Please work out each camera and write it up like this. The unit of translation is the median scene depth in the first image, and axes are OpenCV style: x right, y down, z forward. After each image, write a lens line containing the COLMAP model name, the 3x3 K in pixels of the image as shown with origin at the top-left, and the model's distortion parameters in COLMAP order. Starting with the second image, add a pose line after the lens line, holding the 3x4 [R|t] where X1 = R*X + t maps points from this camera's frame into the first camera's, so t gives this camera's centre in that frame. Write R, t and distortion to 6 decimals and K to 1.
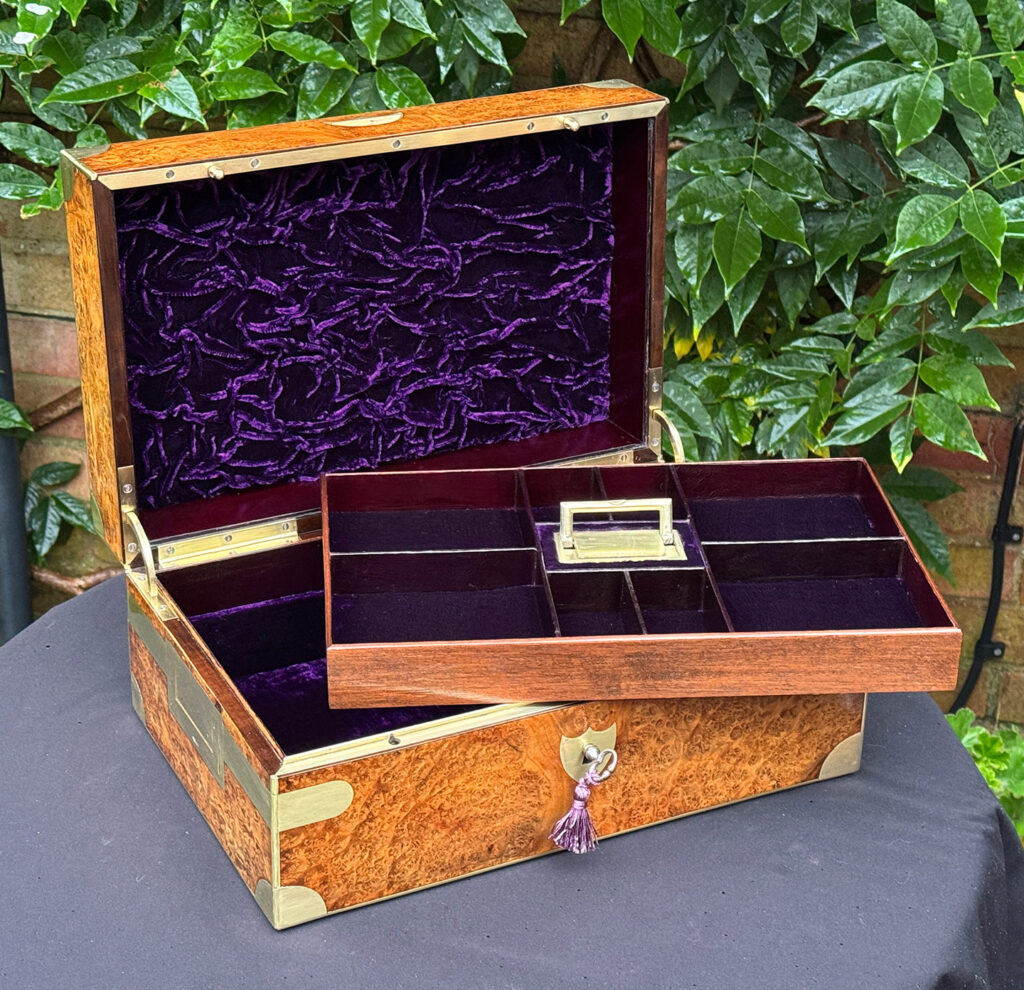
lens RADIAL K [[2290.6, 0, 475.8], [0, 2290.6, 466.4], [0, 0, 1]] dist [0.141346, -0.035525]
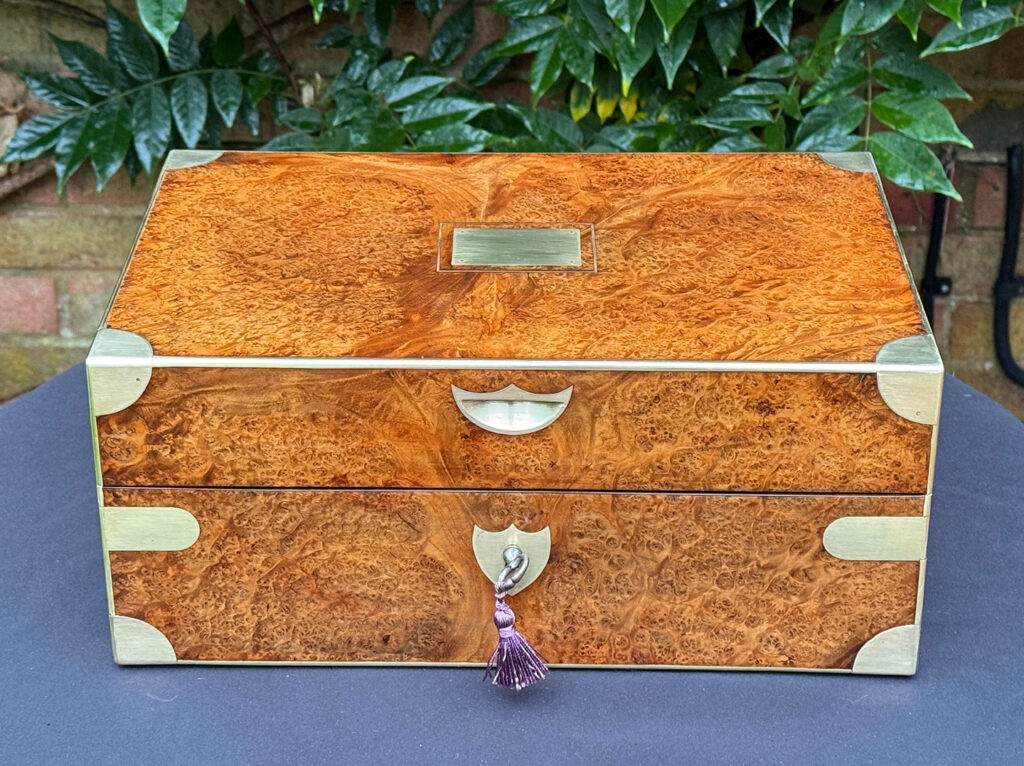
lens RADIAL K [[2289.2, 0, 507.7], [0, 2289.2, 344.5], [0, 0, 1]] dist [0.127359, 0.581127]
pose [[0.891011, 0.189792, -0.412406, 0.354608], [-0.185297, 0.981343, 0.051285, 0.008594], [0.414446, 0.030722, 0.909555, 0.240172]]
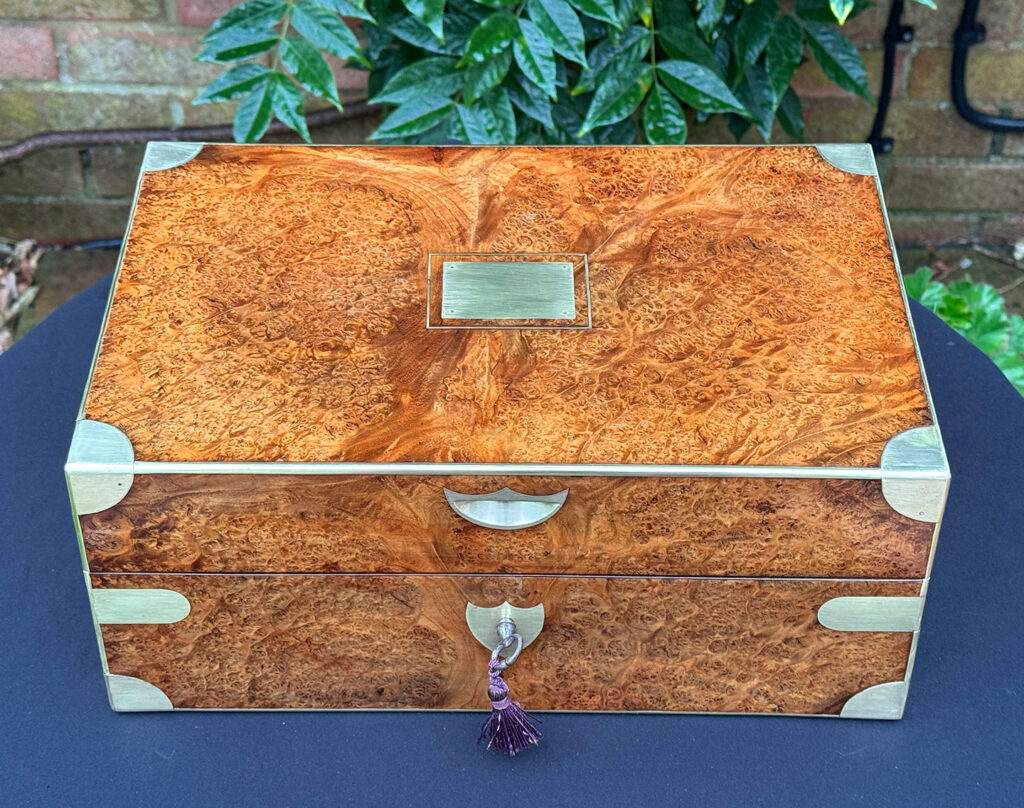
lens RADIAL K [[1995.0, 0, 509.7], [0, 1995.0, 364.2], [0, 0, 1]] dist [0.166941, -0.123747]
pose [[0.896844, 0.278825, -0.343406, 0.257439], [-0.184733, 0.941472, 0.281965, -0.157728], [0.401926, -0.189440, 0.895861, 0.361228]]
